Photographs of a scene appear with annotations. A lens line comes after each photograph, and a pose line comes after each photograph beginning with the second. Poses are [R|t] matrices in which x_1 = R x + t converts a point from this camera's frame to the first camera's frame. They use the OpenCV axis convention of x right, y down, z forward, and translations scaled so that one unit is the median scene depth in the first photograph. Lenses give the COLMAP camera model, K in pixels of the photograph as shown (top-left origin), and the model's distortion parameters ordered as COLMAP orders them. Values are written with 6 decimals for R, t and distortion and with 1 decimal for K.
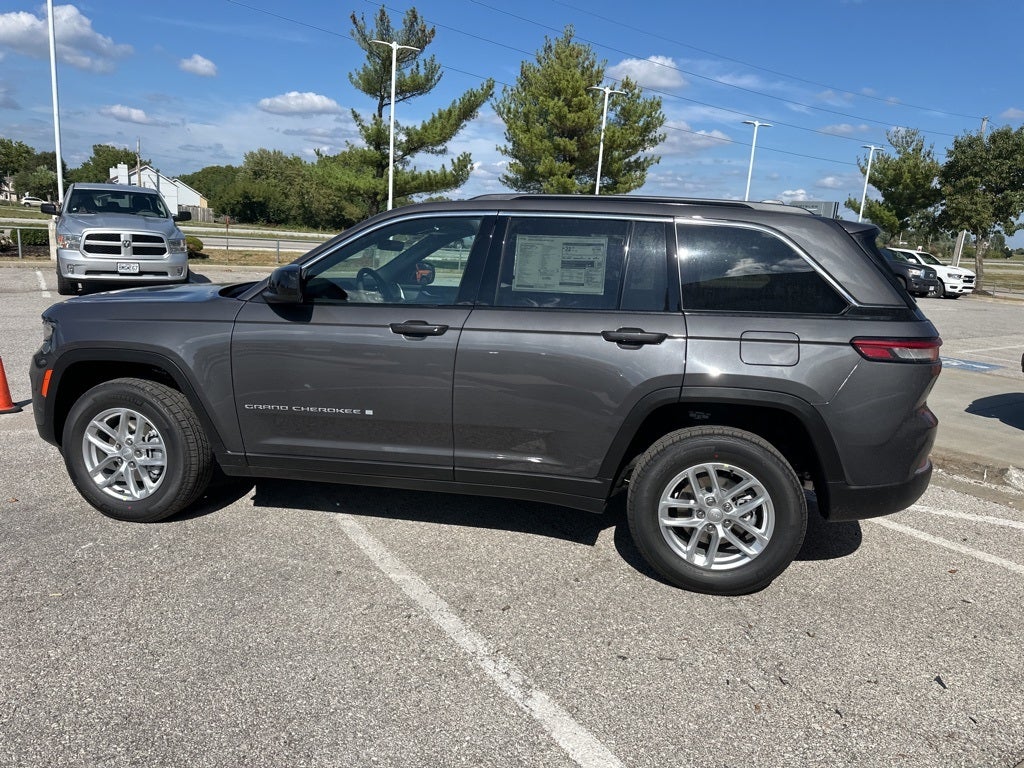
lens RADIAL K [[721.8, 0, 508.2], [0, 721.8, 380.6], [0, 0, 1]] dist [0.028469, -0.034231]
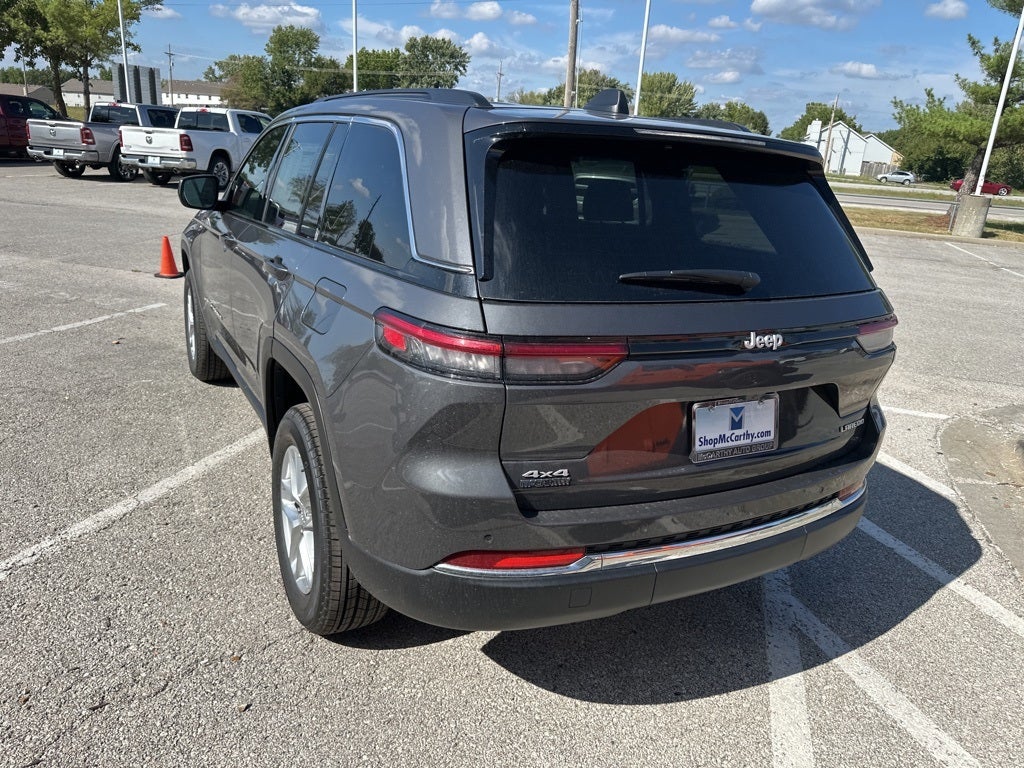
lens RADIAL K [[721.8, 0, 506.3], [0, 721.8, 381.5], [0, 0, 1]] dist [0.028469, -0.034231]
pose [[0.635235, 0.227700, -0.737990, 0.785453], [-0.186563, 0.972493, 0.139467, -0.078823], [0.749447, 0.049087, 0.660242, 0.539073]]
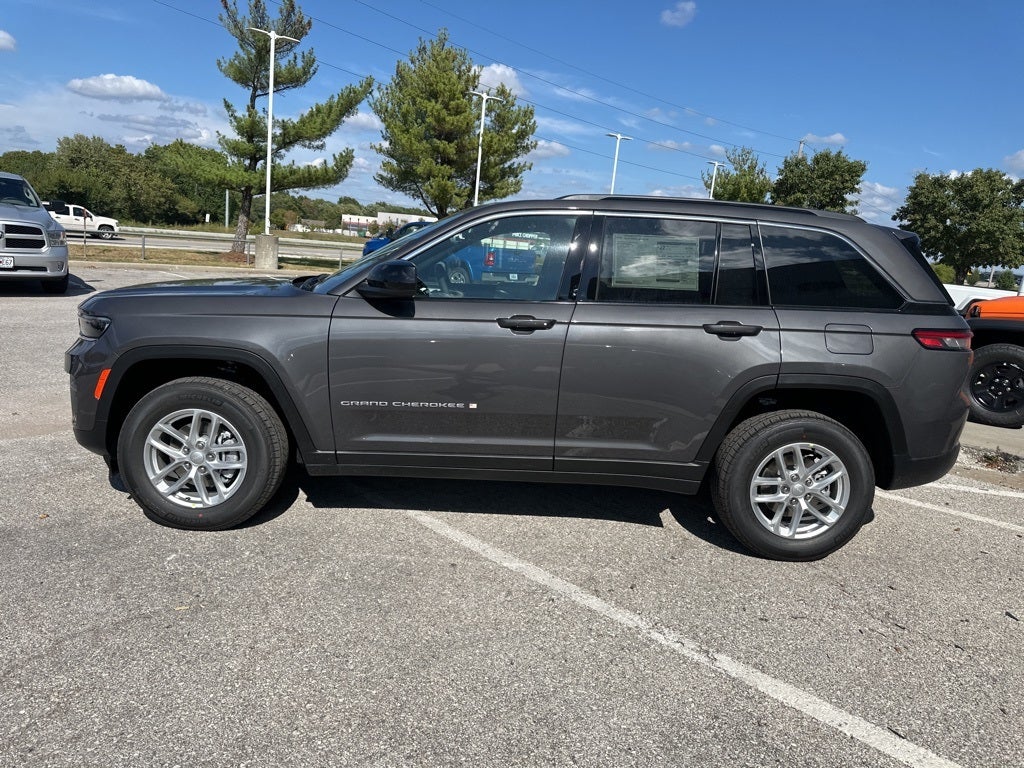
lens RADIAL K [[721.8, 0, 508.6], [0, 721.8, 382.0], [0, 0, 1]] dist [0.028469, -0.034231]
pose [[0.977880, -0.017996, 0.208392, -0.321758], [0.018401, 0.999831, -0.000005, 0.010442], [-0.208357, 0.003840, 0.978045, 0.002270]]
